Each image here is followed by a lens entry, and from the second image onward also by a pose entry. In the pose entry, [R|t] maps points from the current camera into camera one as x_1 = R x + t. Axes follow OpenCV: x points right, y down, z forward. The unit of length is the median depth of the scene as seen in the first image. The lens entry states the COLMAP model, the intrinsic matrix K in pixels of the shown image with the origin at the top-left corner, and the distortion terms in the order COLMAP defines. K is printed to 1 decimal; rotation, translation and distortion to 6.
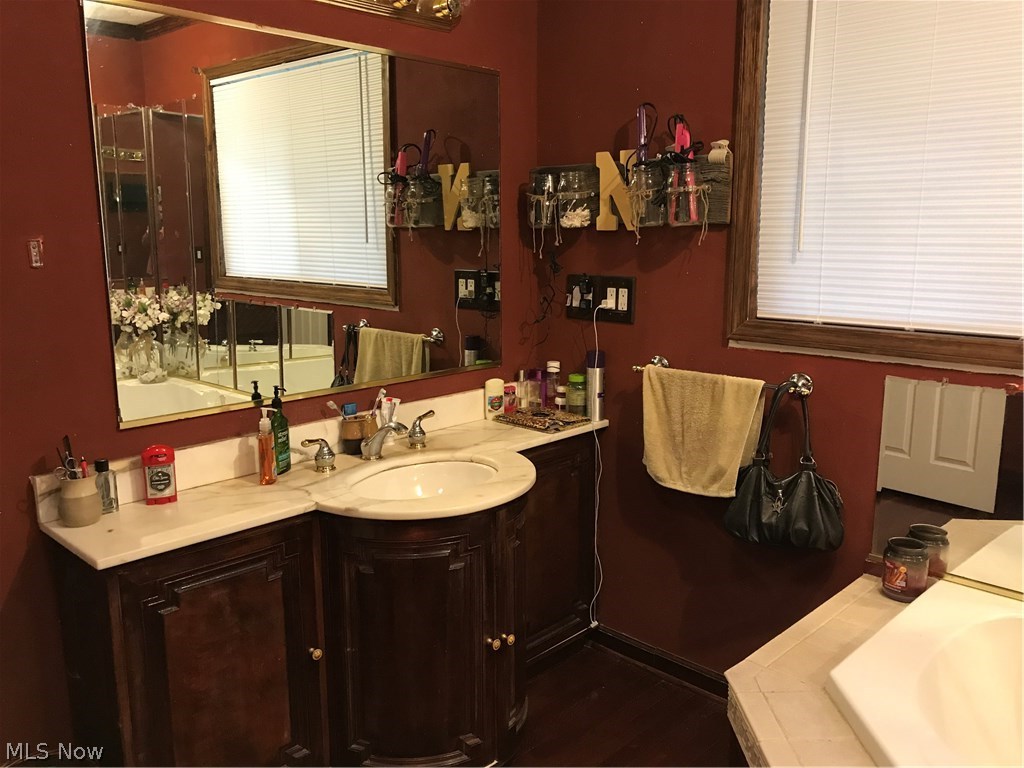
lens RADIAL K [[838.2, 0, 513.8], [0, 838.2, 384.0], [0, 0, 1]] dist [0.022255, -0.028896]
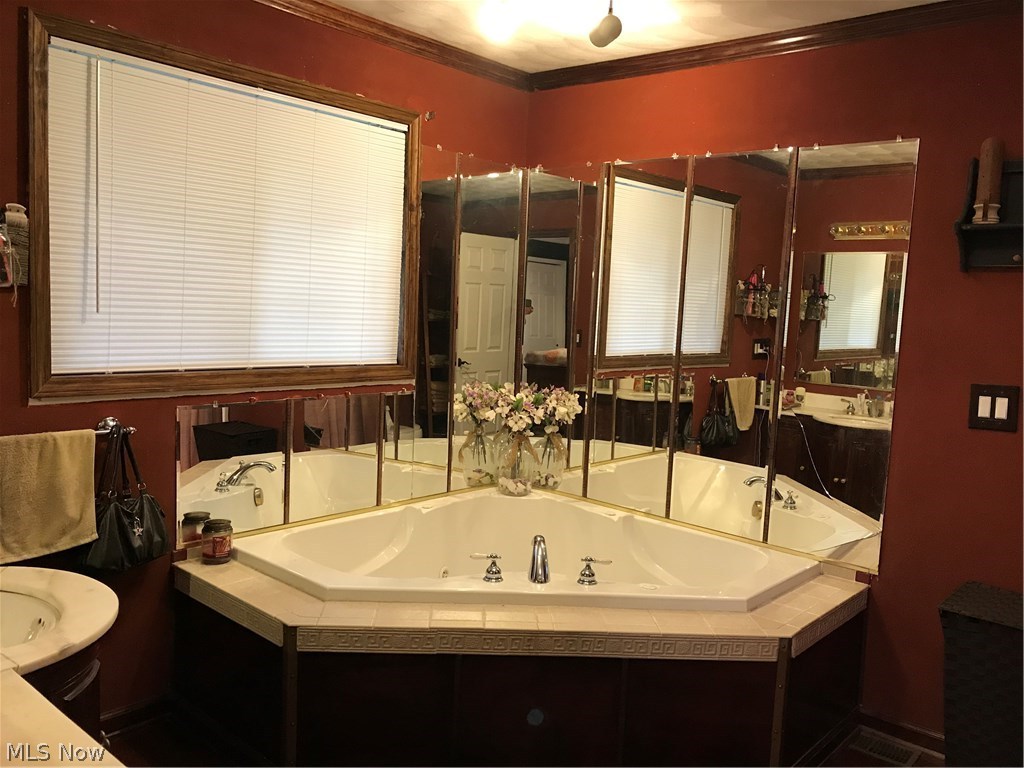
lens RADIAL K [[838.2, 0, 513.6], [0, 838.2, 382.4], [0, 0, 1]] dist [0.022255, -0.028896]
pose [[-0.030905, -0.101338, 0.994372, -0.812430], [0.131621, 0.985771, 0.104553, -0.107001], [-0.990818, 0.134111, -0.017128, 0.458719]]
